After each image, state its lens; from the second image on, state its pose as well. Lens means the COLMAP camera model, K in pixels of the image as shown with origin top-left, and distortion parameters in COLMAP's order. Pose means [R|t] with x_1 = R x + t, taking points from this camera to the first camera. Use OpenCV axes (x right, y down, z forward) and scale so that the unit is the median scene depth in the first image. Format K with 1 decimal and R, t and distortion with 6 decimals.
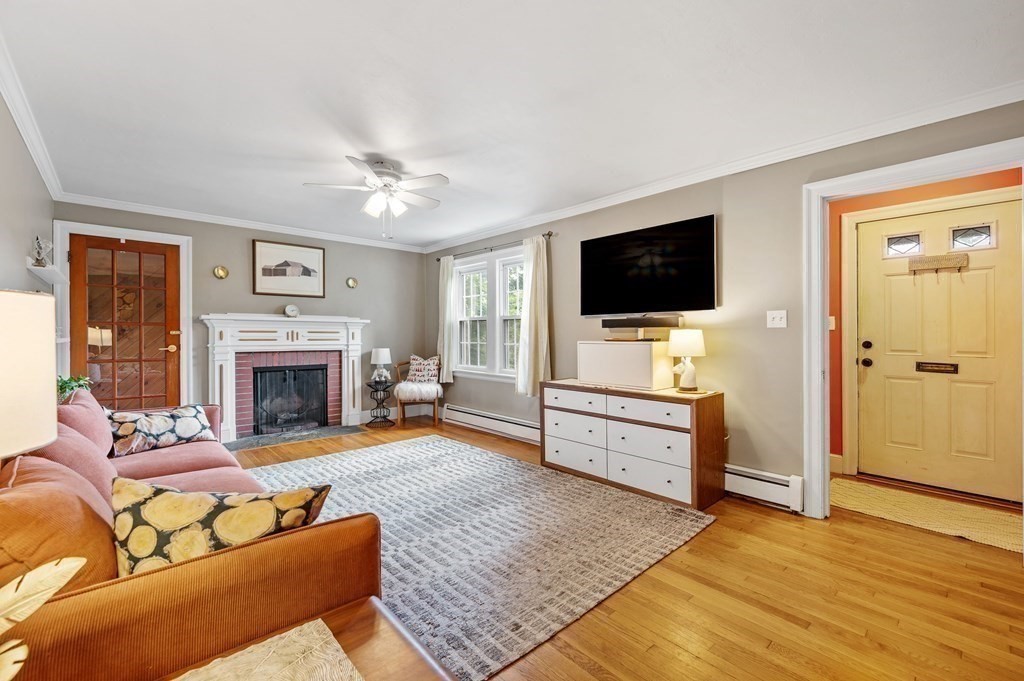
lens RADIAL K [[456.6, 0, 480.8], [0, 456.6, 331.1], [0, 0, 1]] dist [0.000867, 0.000736]
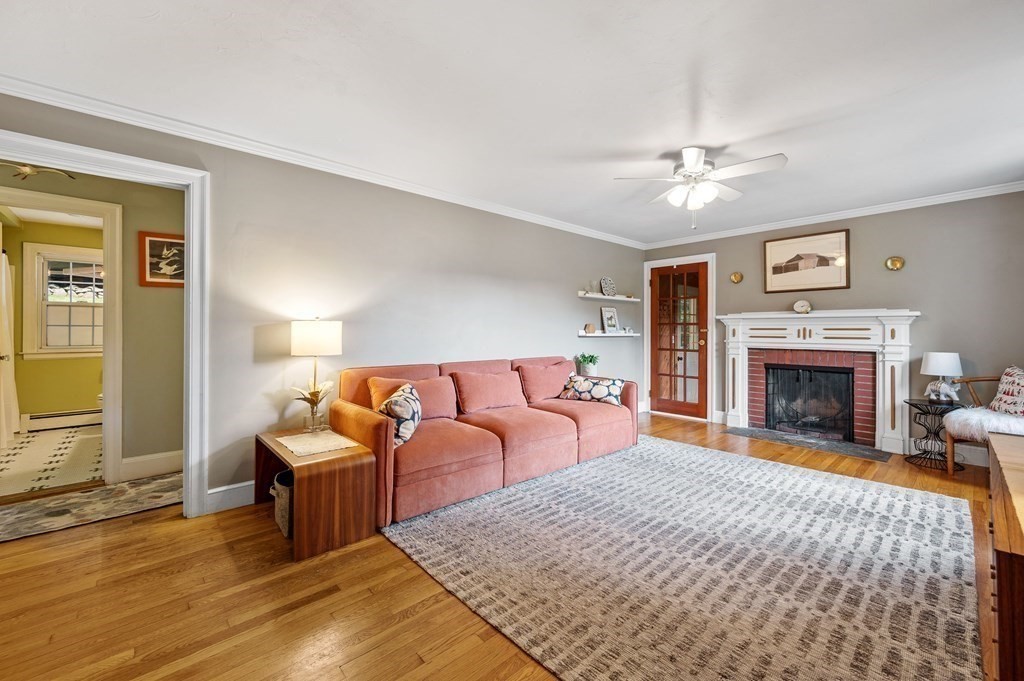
lens RADIAL K [[394.7, 0, 503.2], [0, 394.7, 329.2], [0, 0, 1]] dist [0.000839, 0.000205]
pose [[0.028713, -0.007036, -0.999563, 0.499564], [0.004278, 0.999967, -0.006916, 0.006511], [0.999579, -0.004077, 0.028743, 0.477751]]
